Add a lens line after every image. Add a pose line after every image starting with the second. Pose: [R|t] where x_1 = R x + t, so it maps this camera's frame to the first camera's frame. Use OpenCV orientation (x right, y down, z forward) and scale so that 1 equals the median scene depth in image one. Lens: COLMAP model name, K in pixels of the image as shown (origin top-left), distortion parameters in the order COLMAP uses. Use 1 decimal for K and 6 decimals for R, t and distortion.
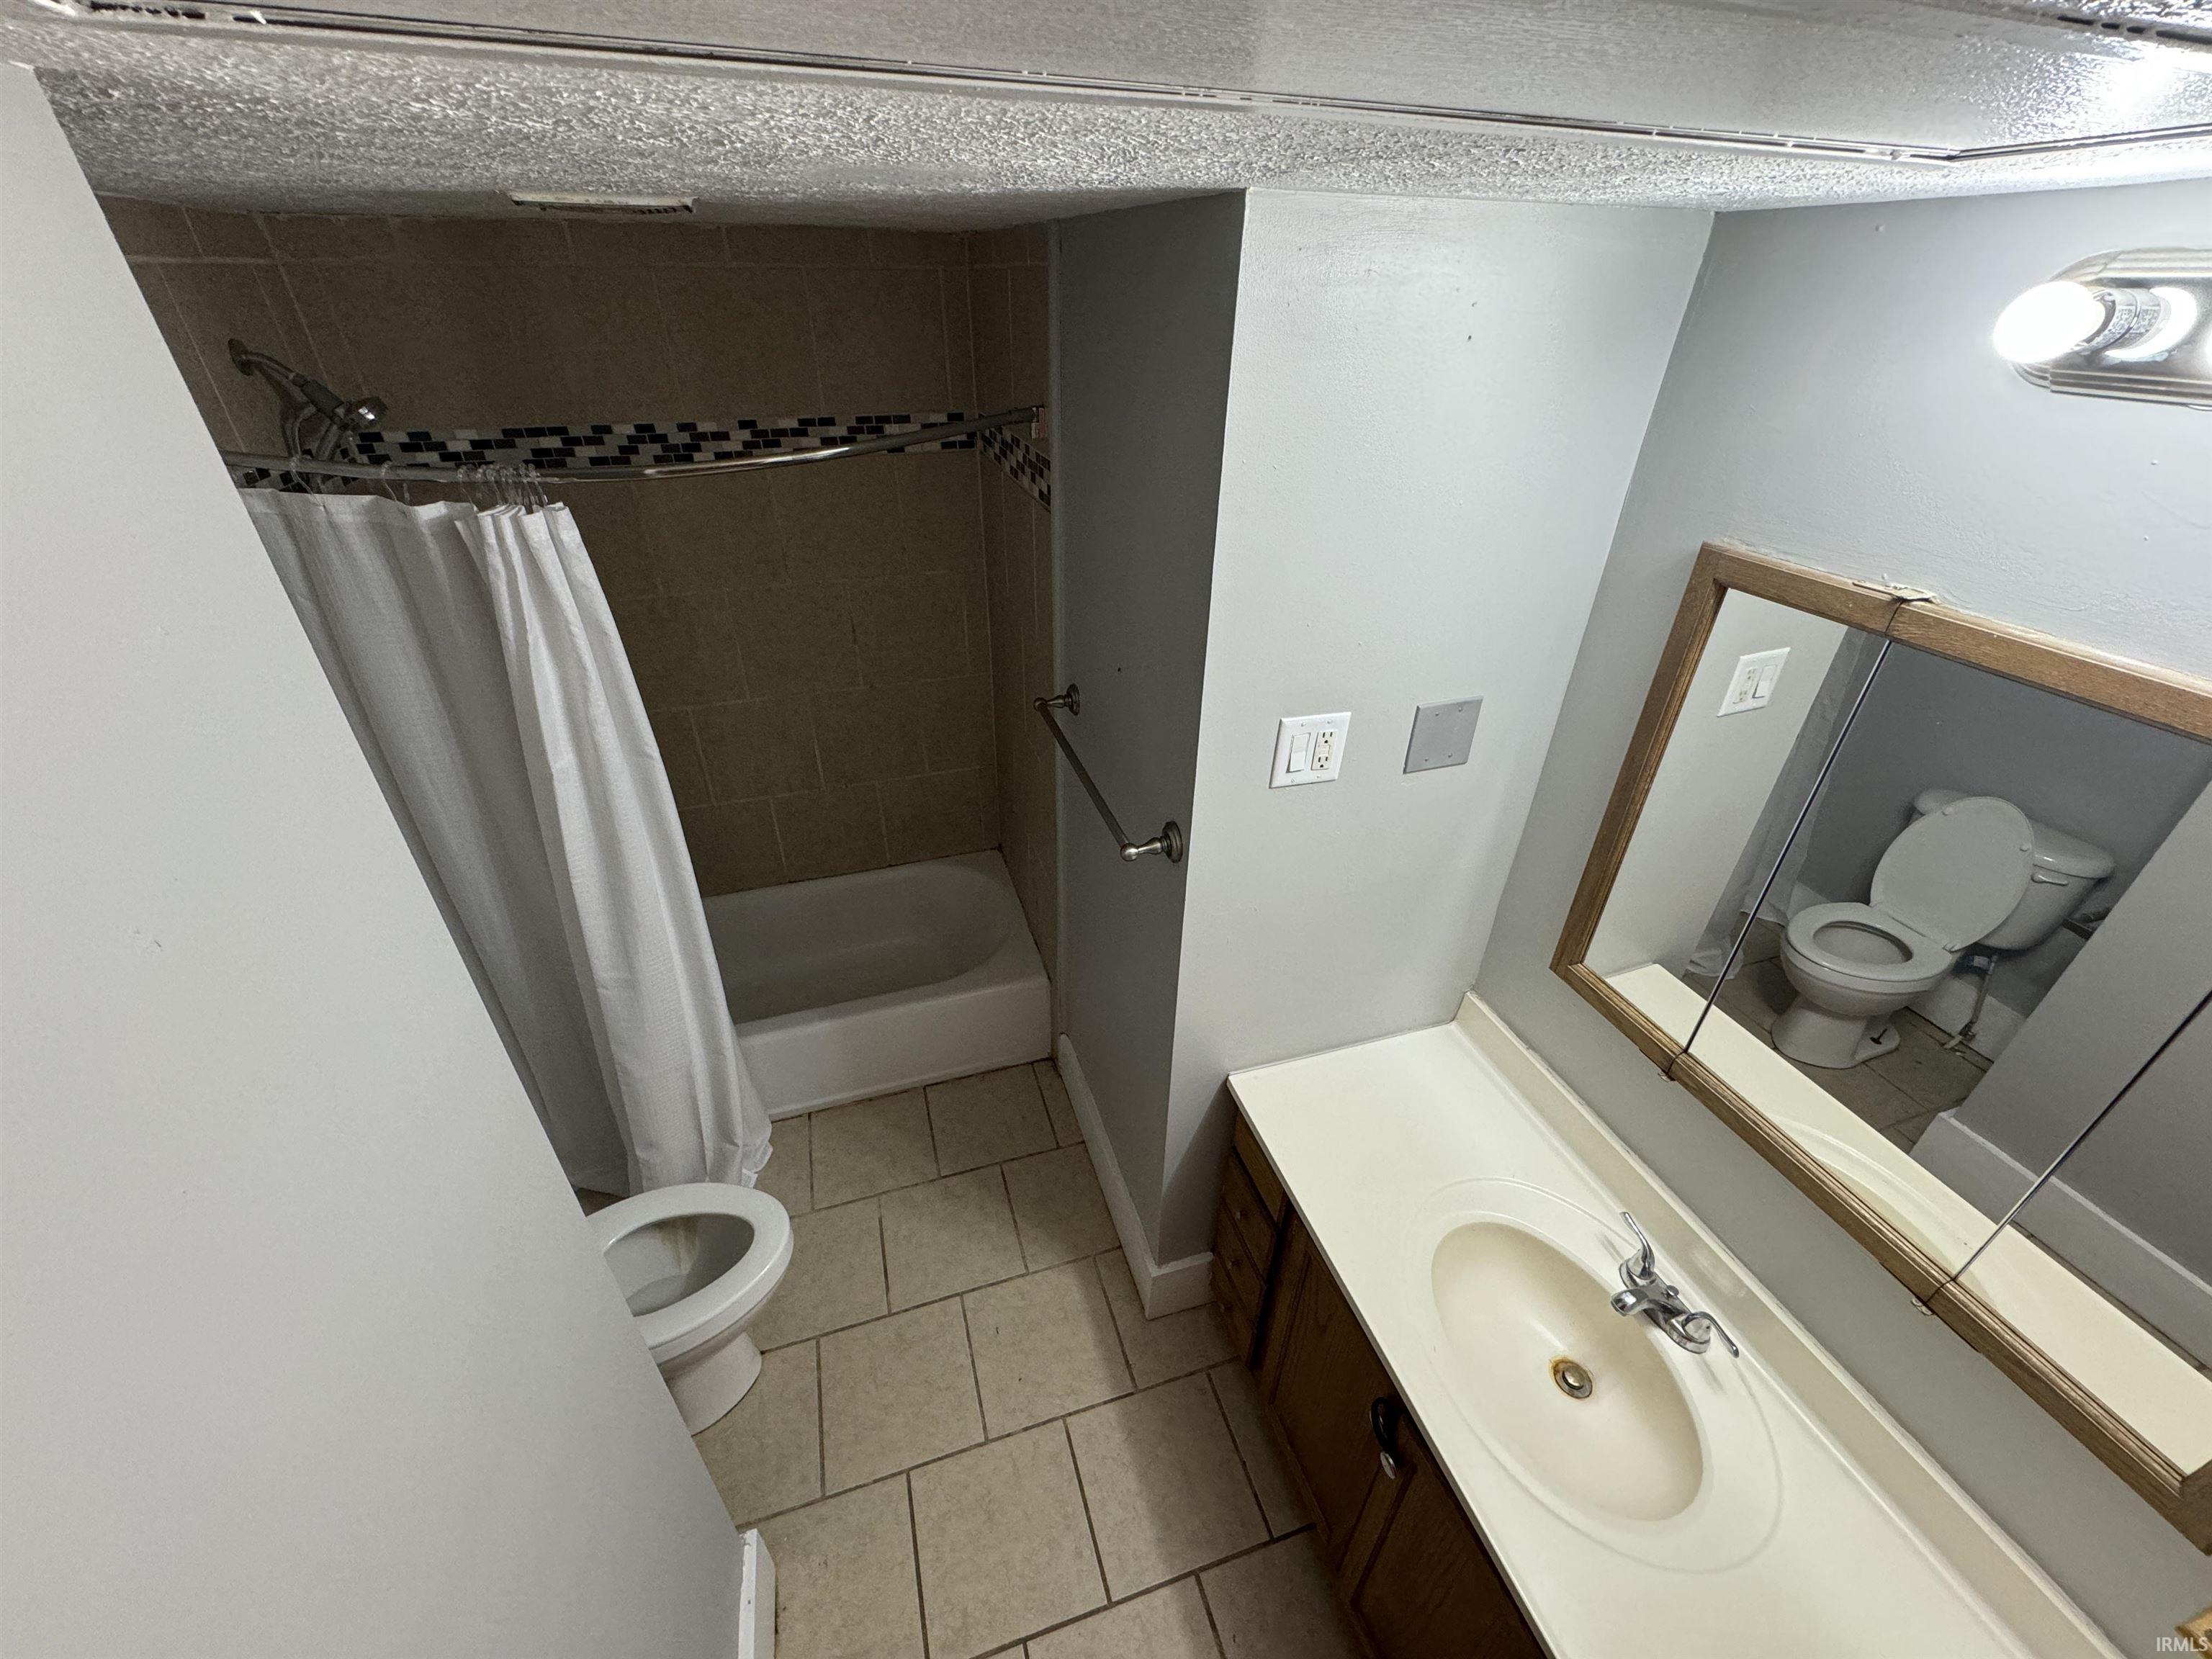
lens RADIAL K [[879.3, 0, 1111.8], [0, 879.3, 827.0], [0, 0, 1]] dist [-0.002488, 0.001046]
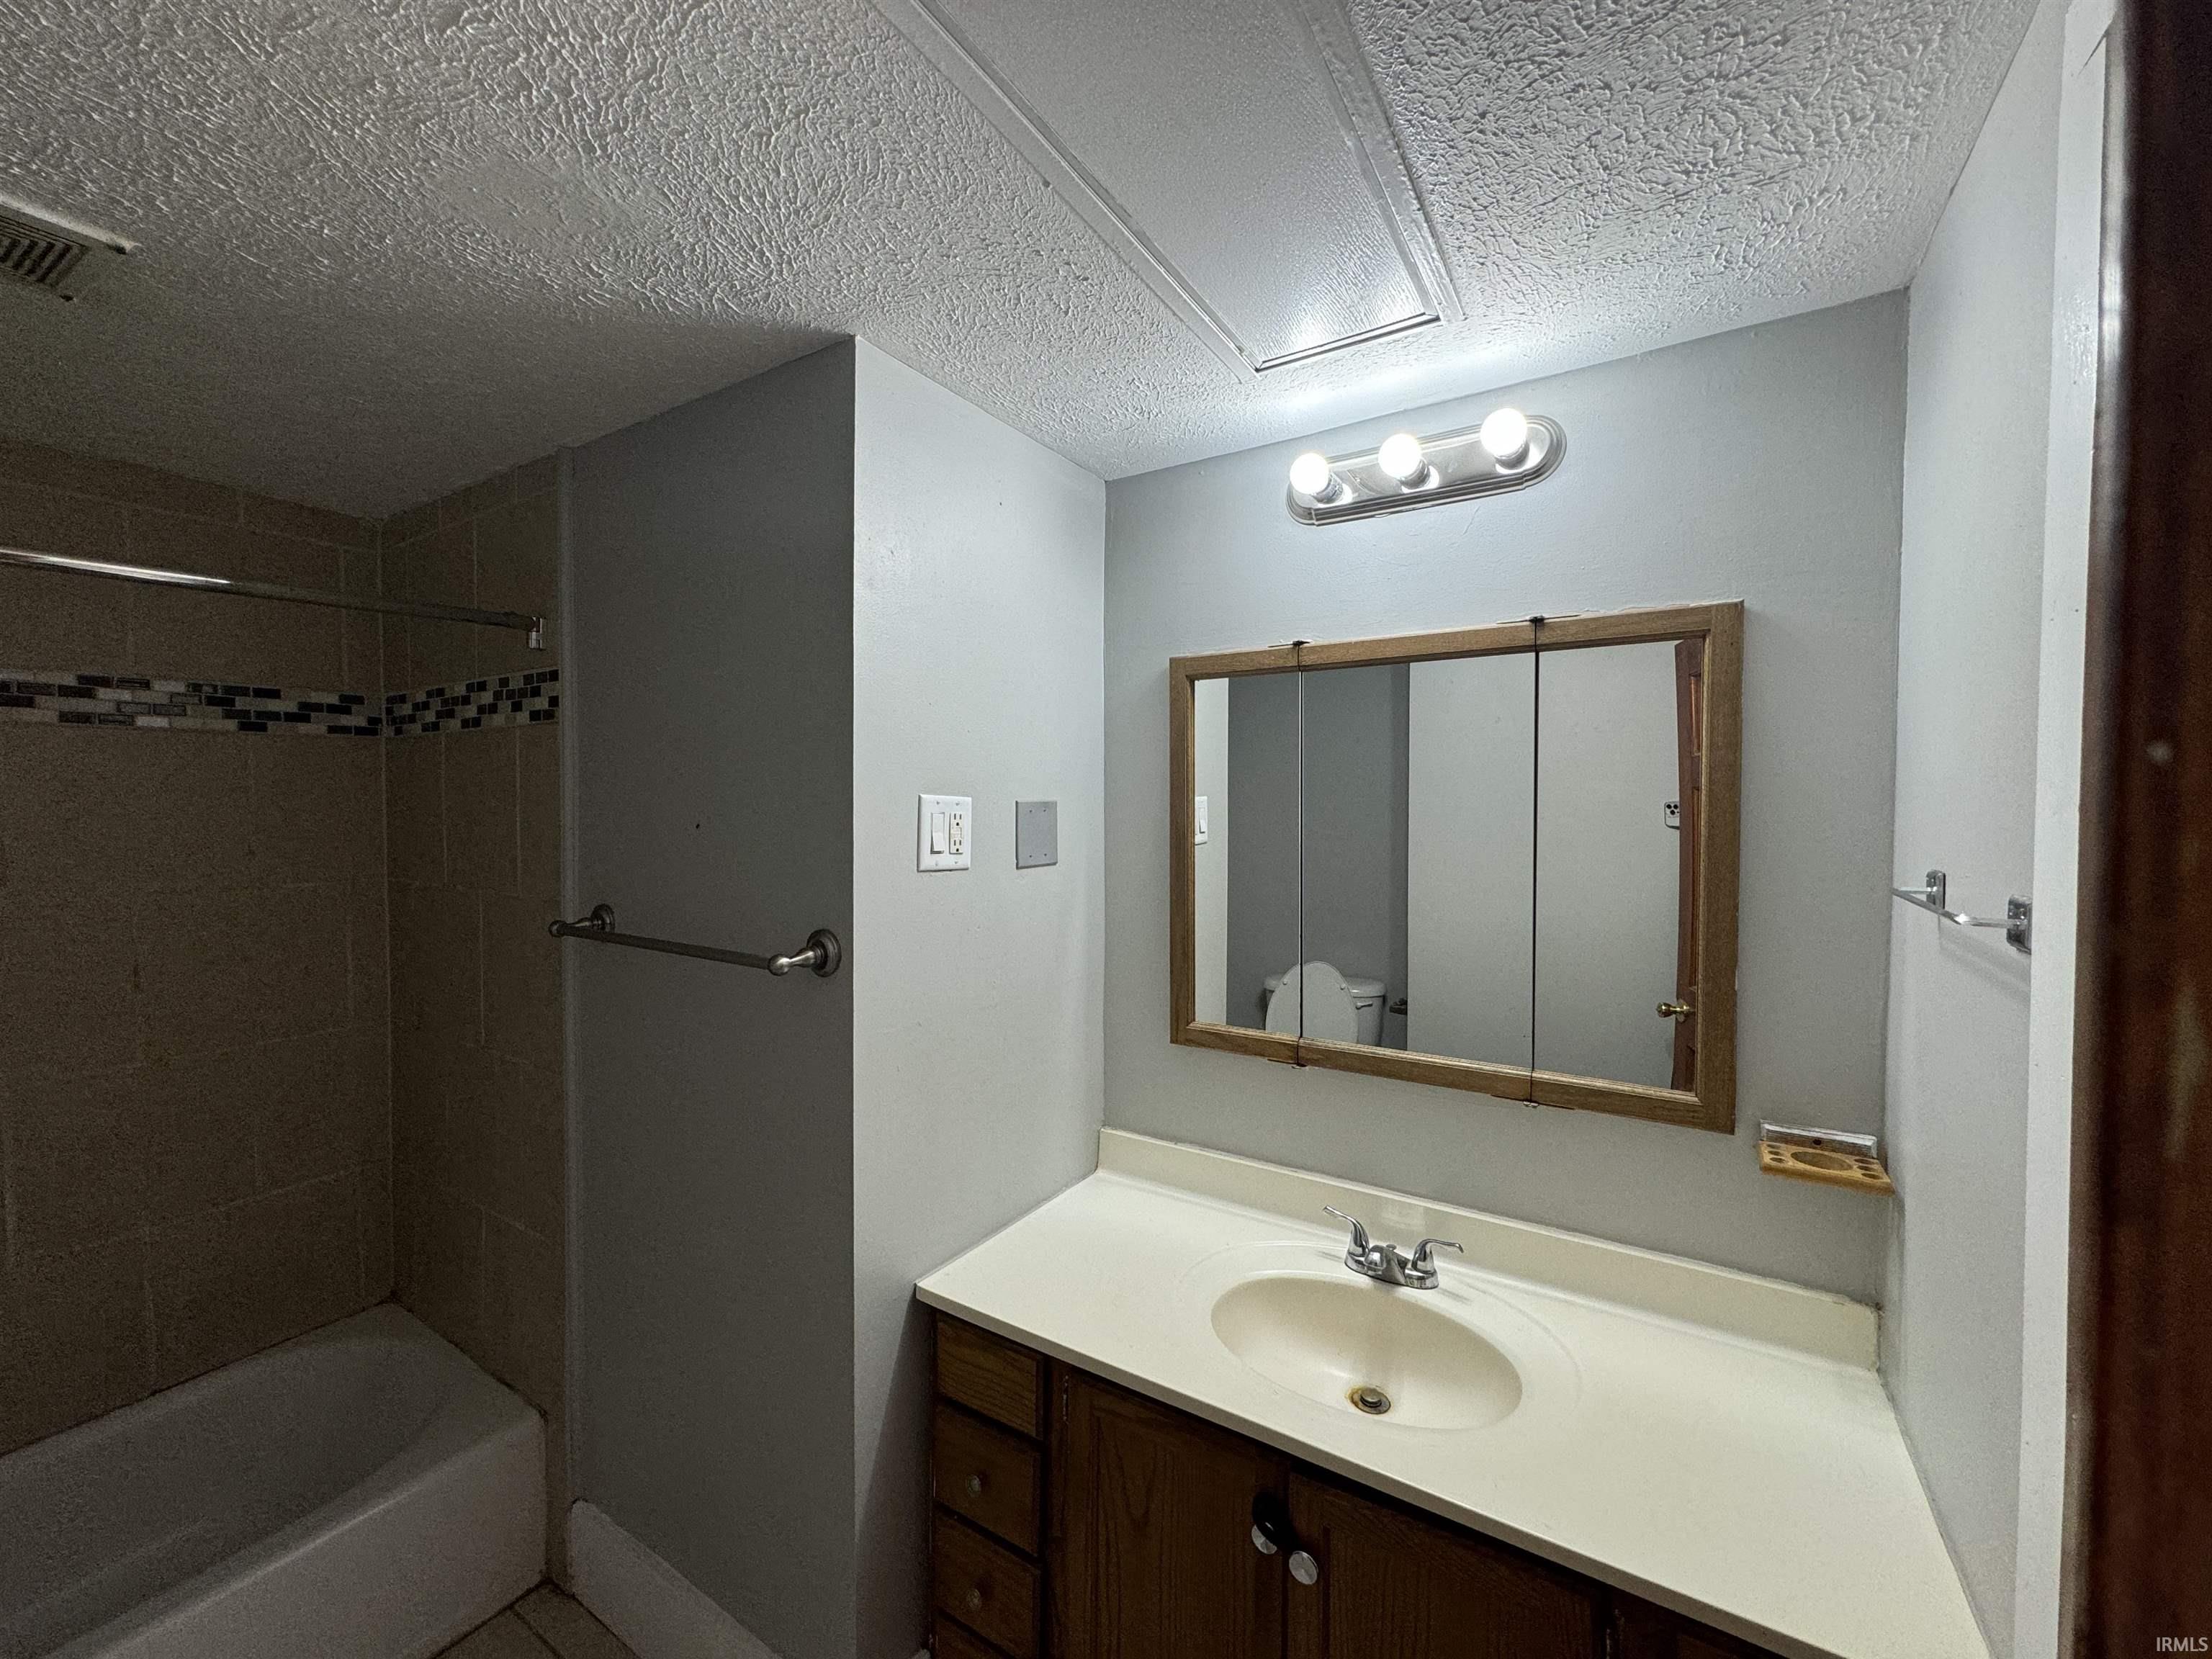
lens RADIAL K [[879.3, 0, 1112.6], [0, 879.3, 818.5], [0, 0, 1]] dist [-0.002488, 0.001046]
pose [[0.764382, -0.030516, 0.644041, -0.273266], [0.354331, 0.854405, -0.380056, 0.339462], [-0.538674, 0.518711, 0.663904, 0.184891]]
